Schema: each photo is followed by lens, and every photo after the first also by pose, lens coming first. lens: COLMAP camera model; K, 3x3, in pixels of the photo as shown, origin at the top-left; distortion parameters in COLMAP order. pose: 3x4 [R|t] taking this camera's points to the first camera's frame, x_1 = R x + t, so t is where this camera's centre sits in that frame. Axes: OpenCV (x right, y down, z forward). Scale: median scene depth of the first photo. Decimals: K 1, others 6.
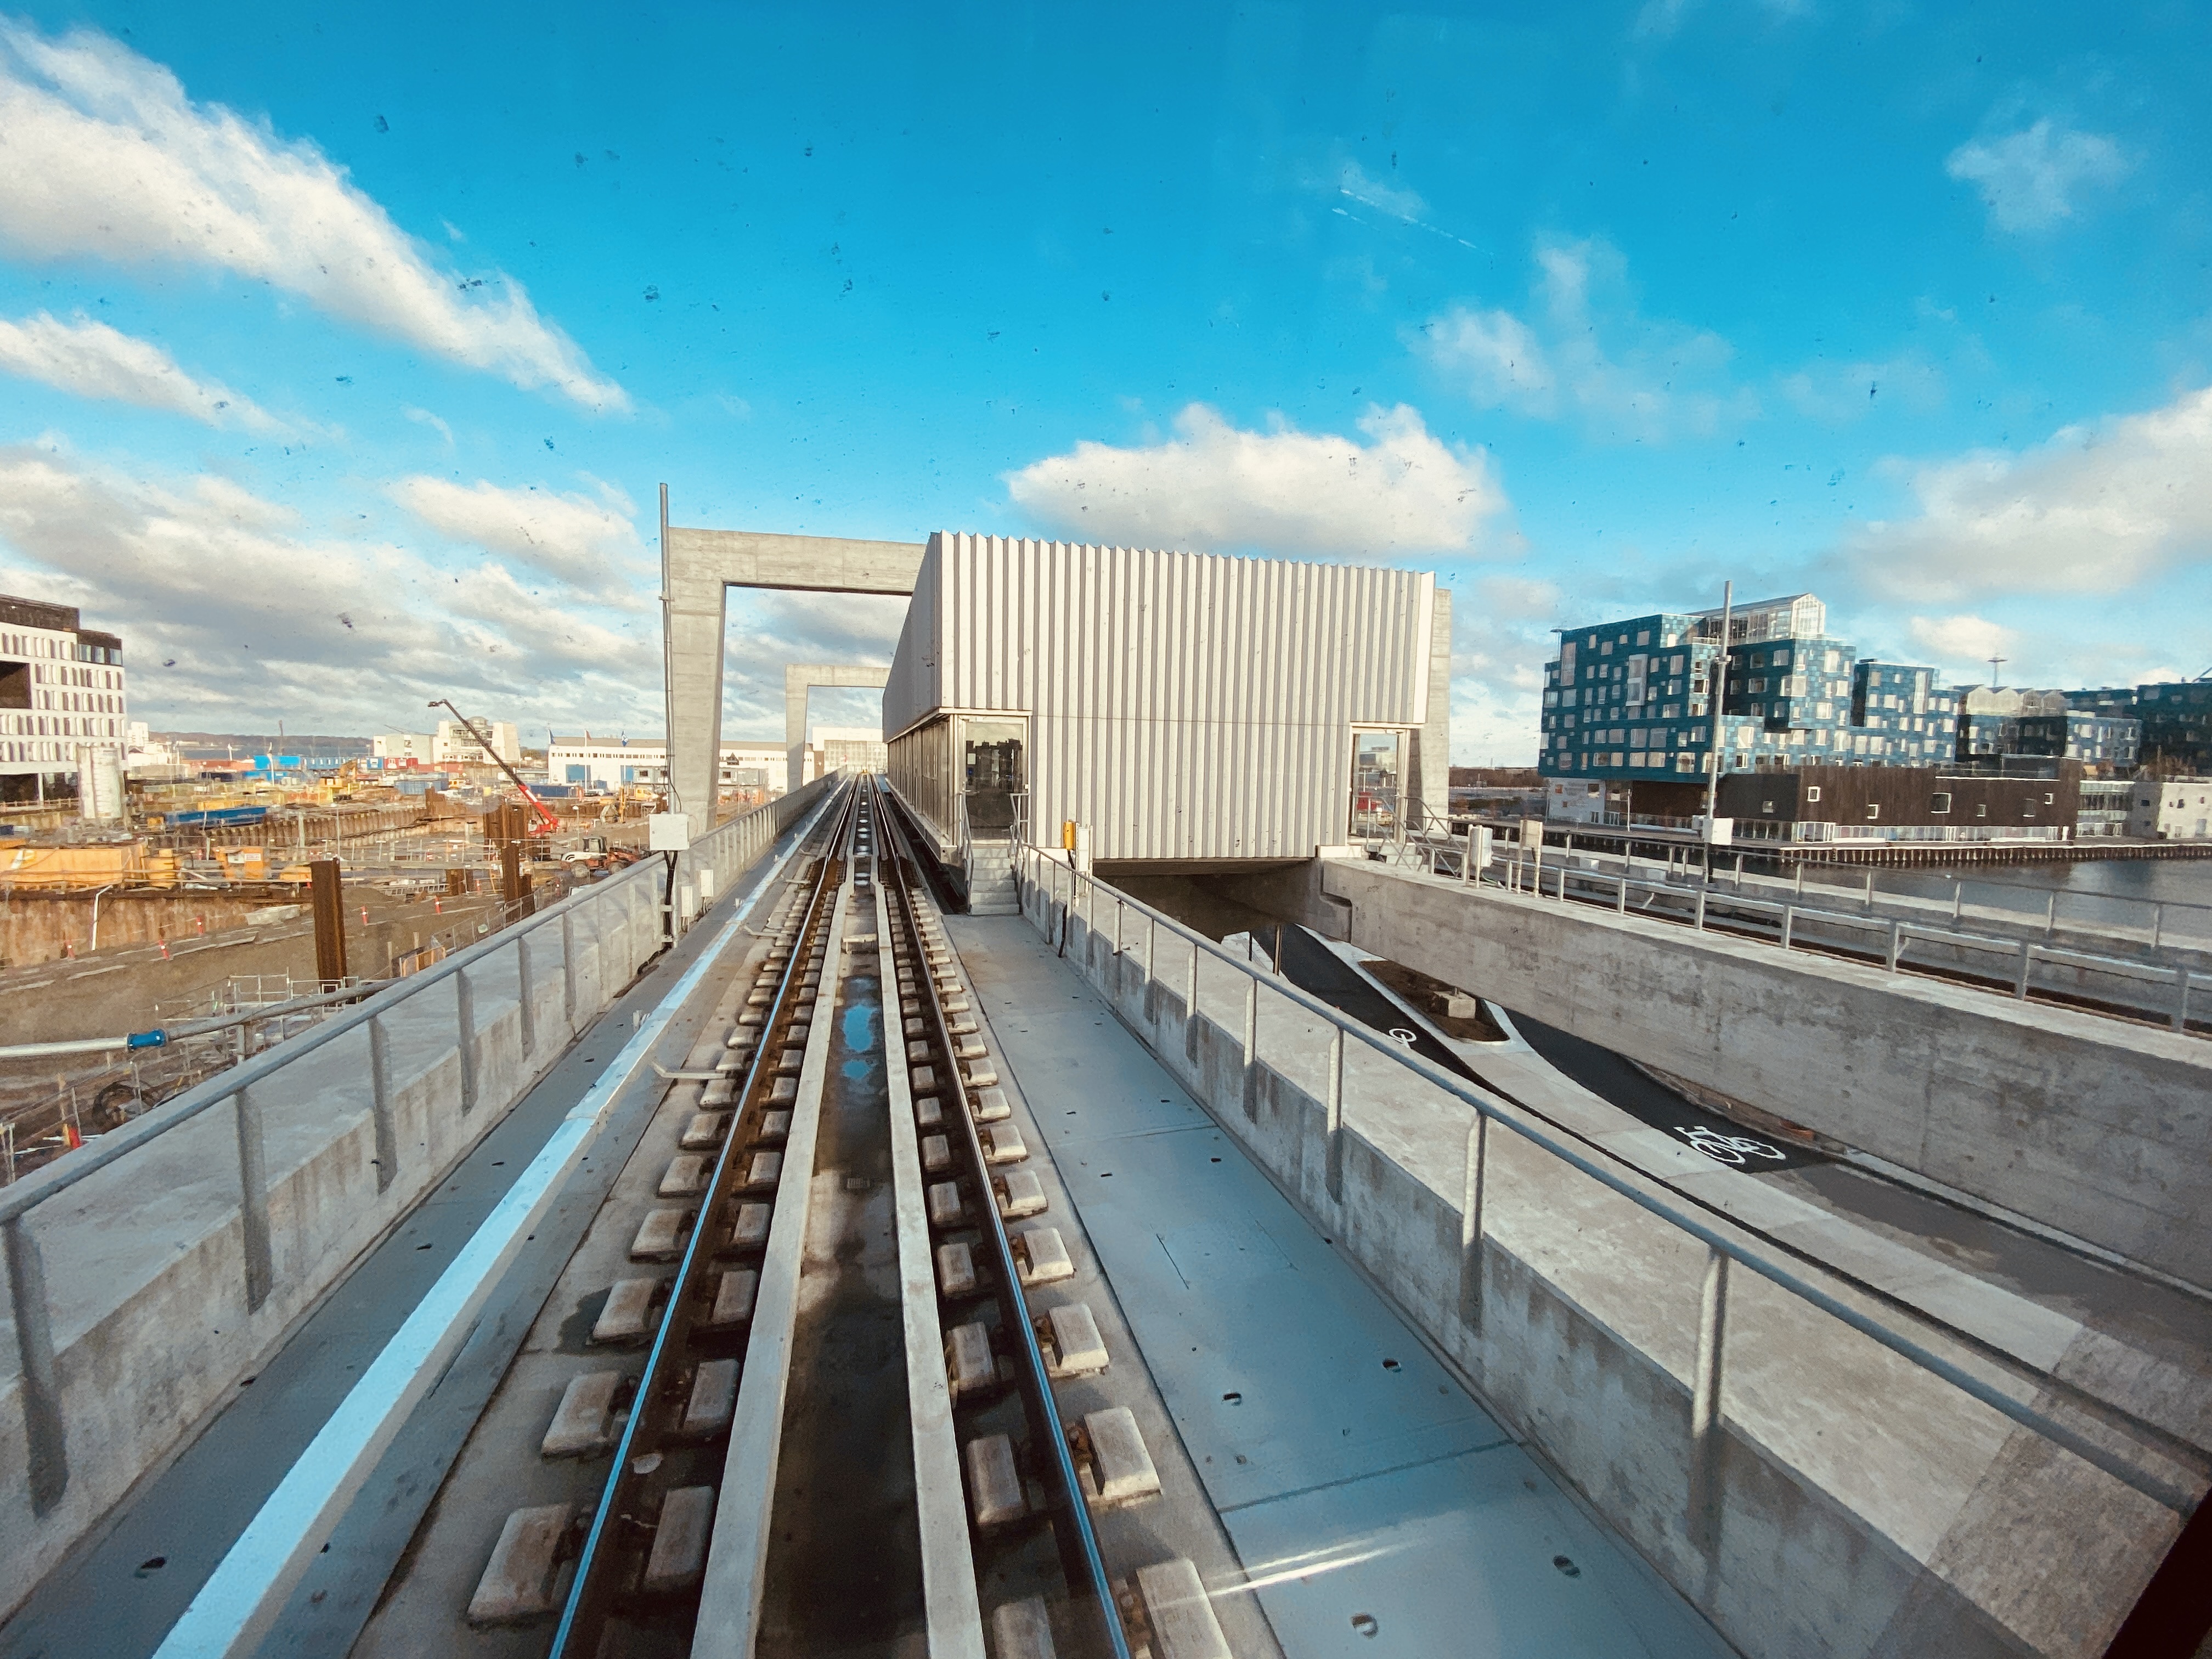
lens RADIAL K [[896.5, 0, 1107.2], [0, 896.5, 840.3], [0, 0, 1]] dist [0.011391, -0.019579]
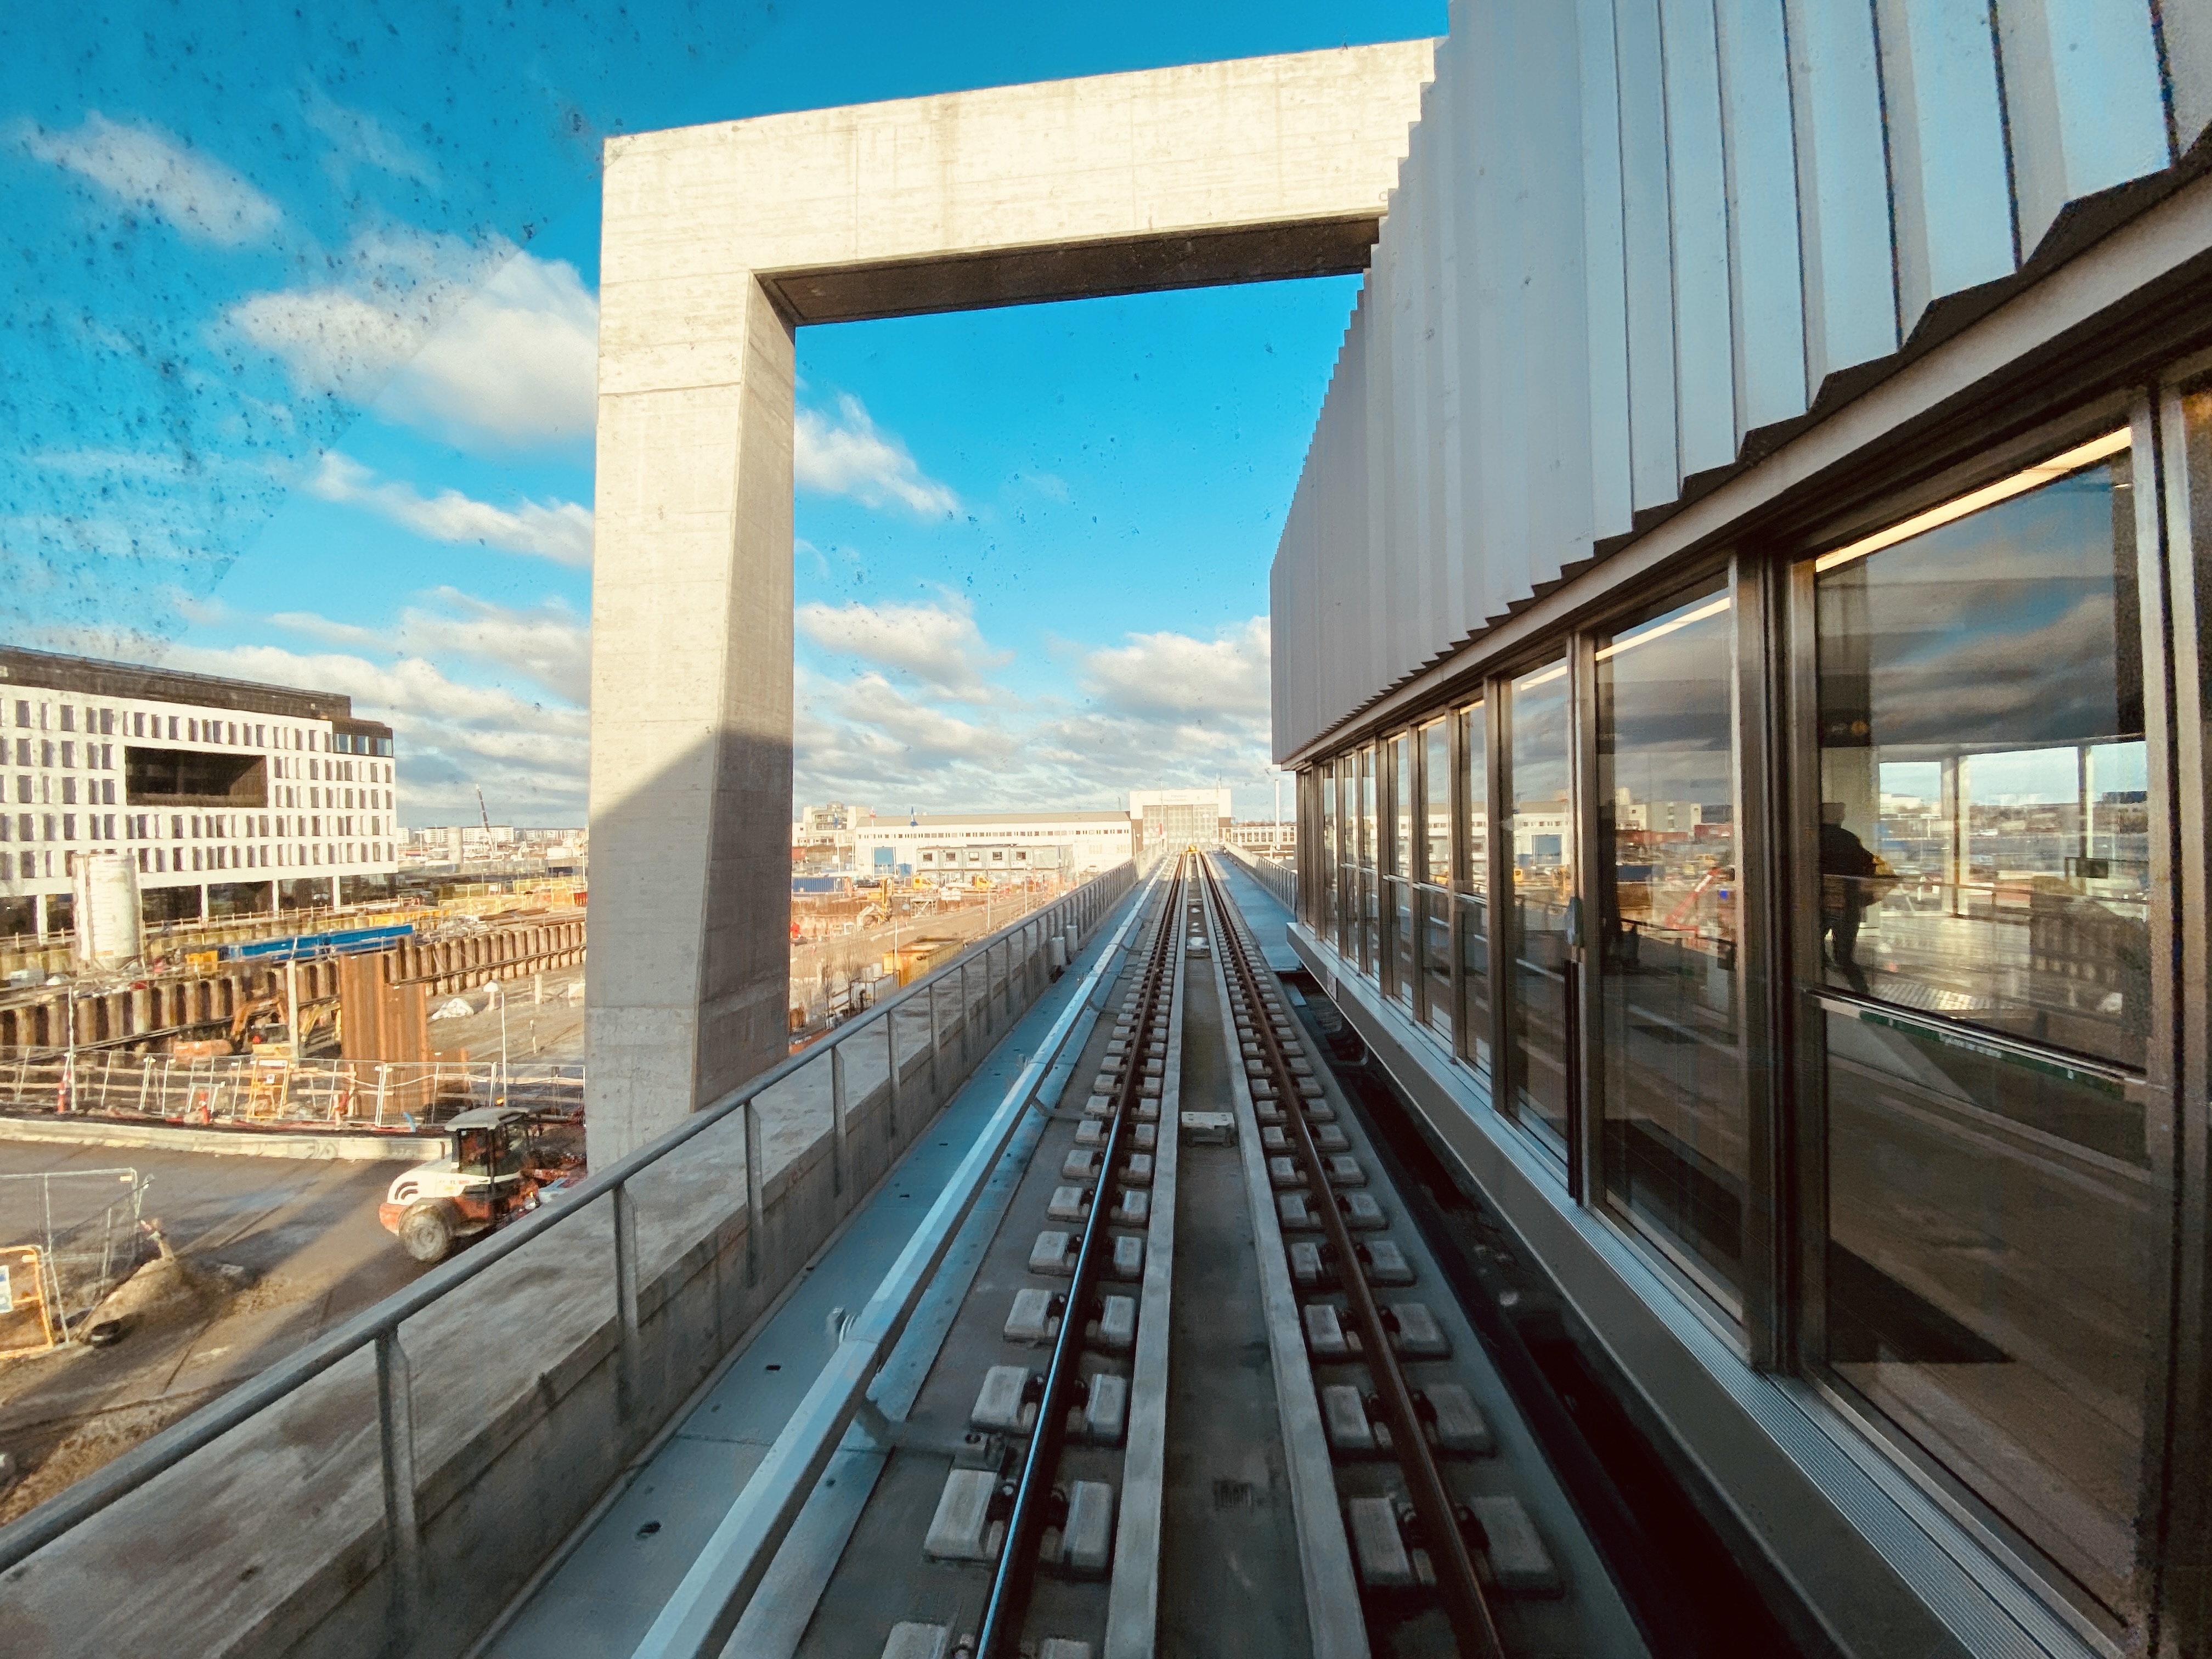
lens RADIAL K [[896.7, 0, 1109.9], [0, 896.7, 826.9], [0, 0, 1]] dist [0.026520, -0.025335]
pose [[0.939381, -0.043114, -0.340153, -0.122223], [0.014465, 0.996163, -0.086317, -0.038484], [0.342569, 0.076164, 0.936400, 0.420971]]
